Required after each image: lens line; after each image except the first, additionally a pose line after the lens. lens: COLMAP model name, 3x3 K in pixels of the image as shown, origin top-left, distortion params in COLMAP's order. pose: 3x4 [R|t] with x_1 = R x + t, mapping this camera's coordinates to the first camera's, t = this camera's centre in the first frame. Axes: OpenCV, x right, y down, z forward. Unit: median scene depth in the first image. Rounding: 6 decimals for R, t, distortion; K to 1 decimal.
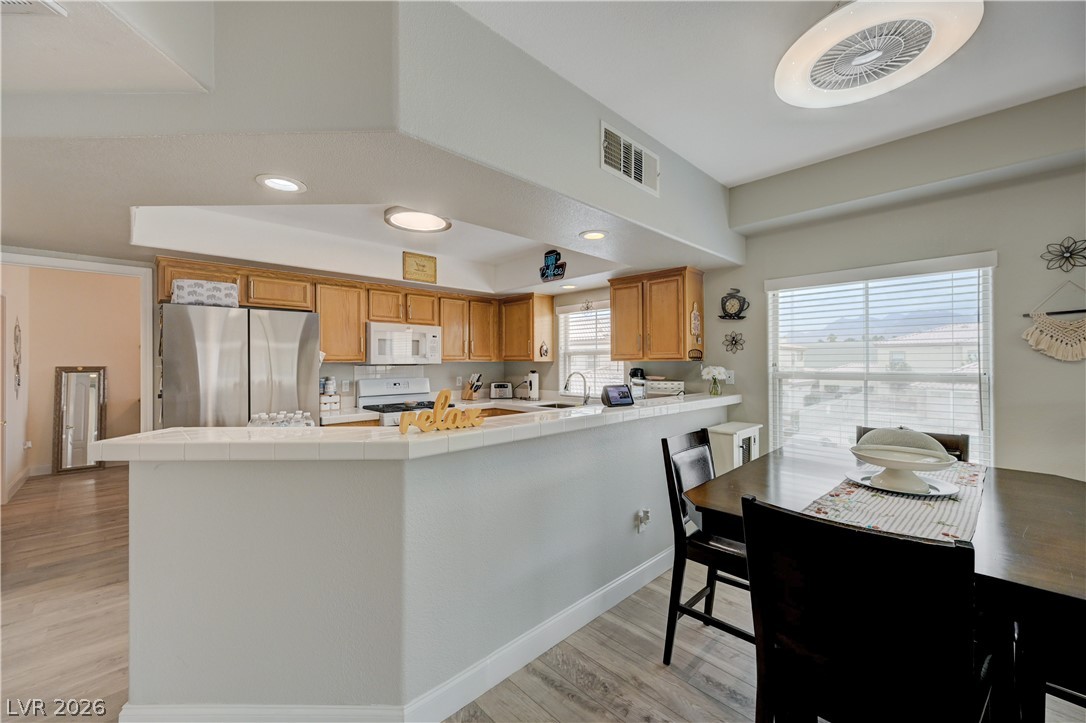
lens RADIAL K [[425.0, 0, 546.3], [0, 425.0, 359.8], [0, 0, 1]] dist [-0.000469, 0.000077]
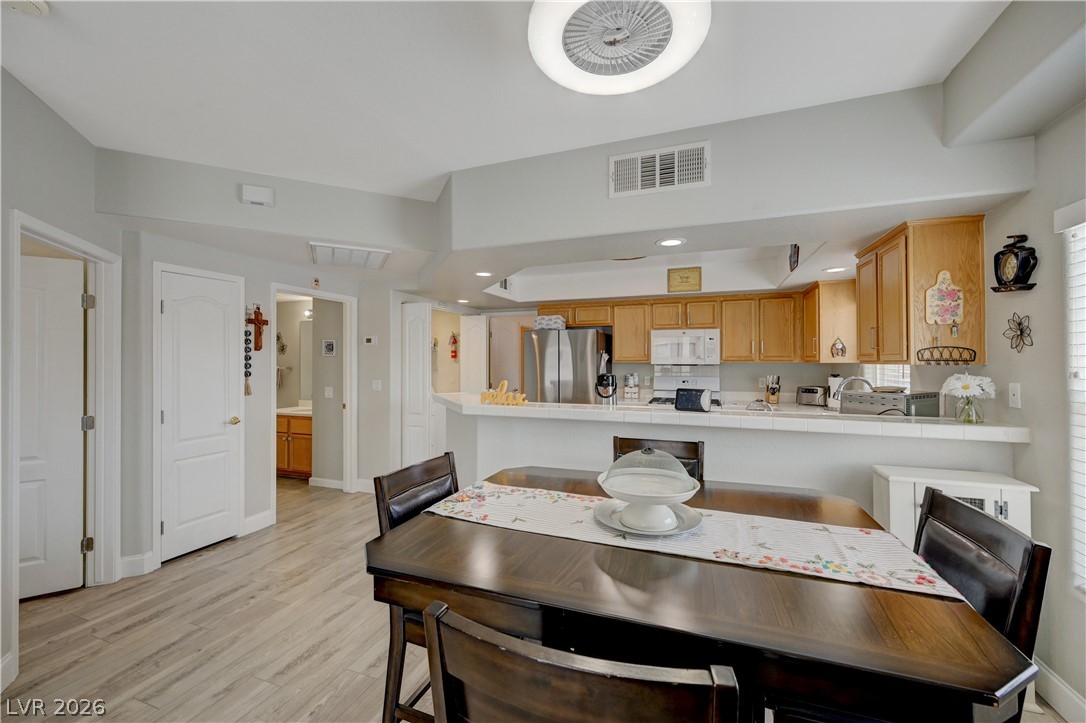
lens RADIAL K [[426.5, 0, 545.9], [0, 426.5, 358.4], [0, 0, 1]] dist [0.001667, 0.000128]
pose [[0.429145, -0.001308, -0.903235, 0.555255], [0.002915, 0.999996, -0.000063, -0.007011], [0.903231, -0.002606, 0.429147, 0.171206]]
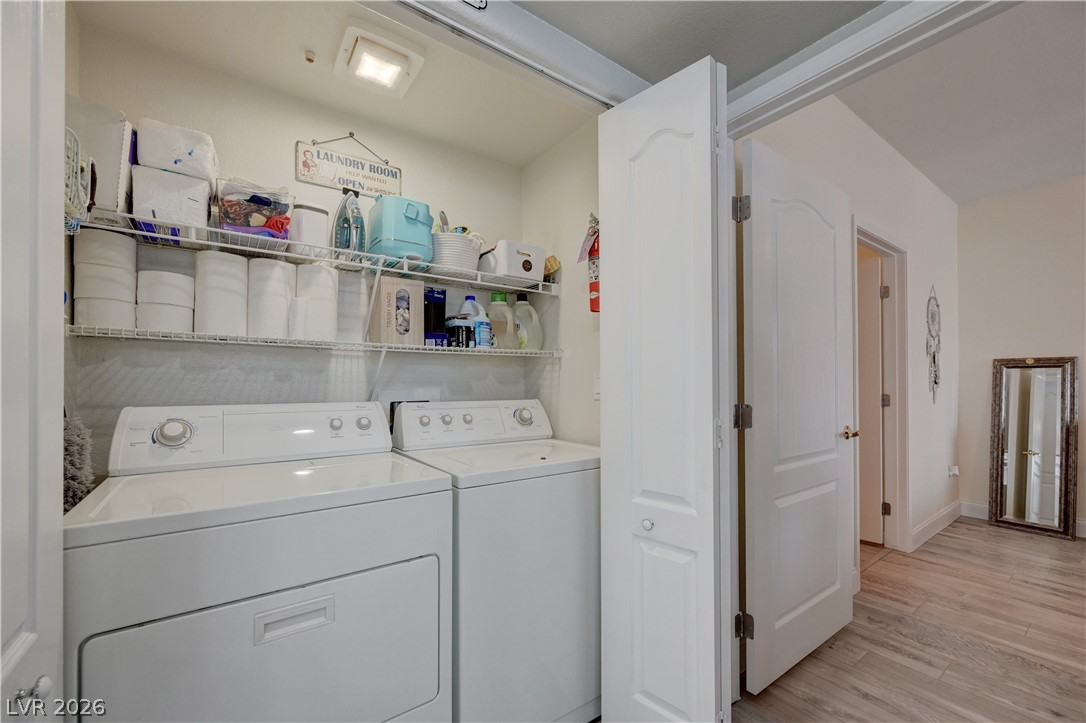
lens RADIAL K [[440.4, 0, 545.6], [0, 440.4, 381.1], [0, 0, 1]] dist [-0.003215, -0.000183]
pose [[-0.146137, -0.000439, -0.989264, -0.482706], [0.007946, 0.999967, -0.001618, 0.057658], [0.989232, -0.008097, -0.146128, 0.522864]]
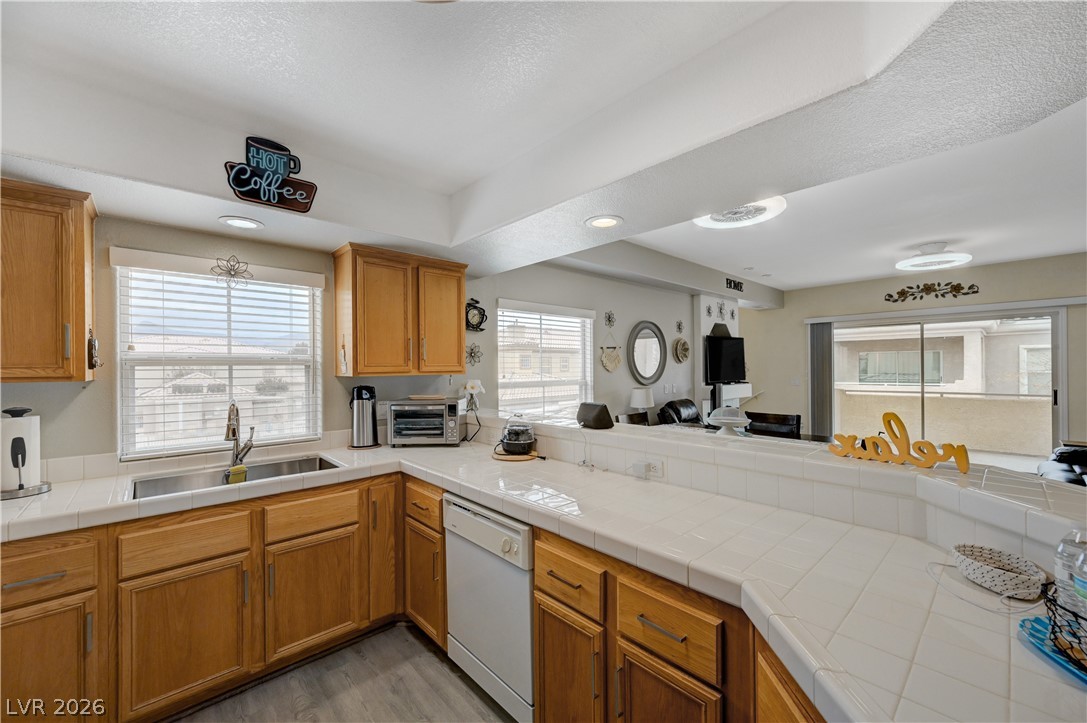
lens RADIAL K [[428.7, 0, 546.0], [0, 428.7, 367.4], [0, 0, 1]] dist [0.002674, 0.000200]
pose [[0.025345, 0.002816, 0.999675, -0.433391], [0.003162, 0.999991, -0.002897, -0.006462], [-0.999674, 0.003234, 0.025336, 0.661912]]
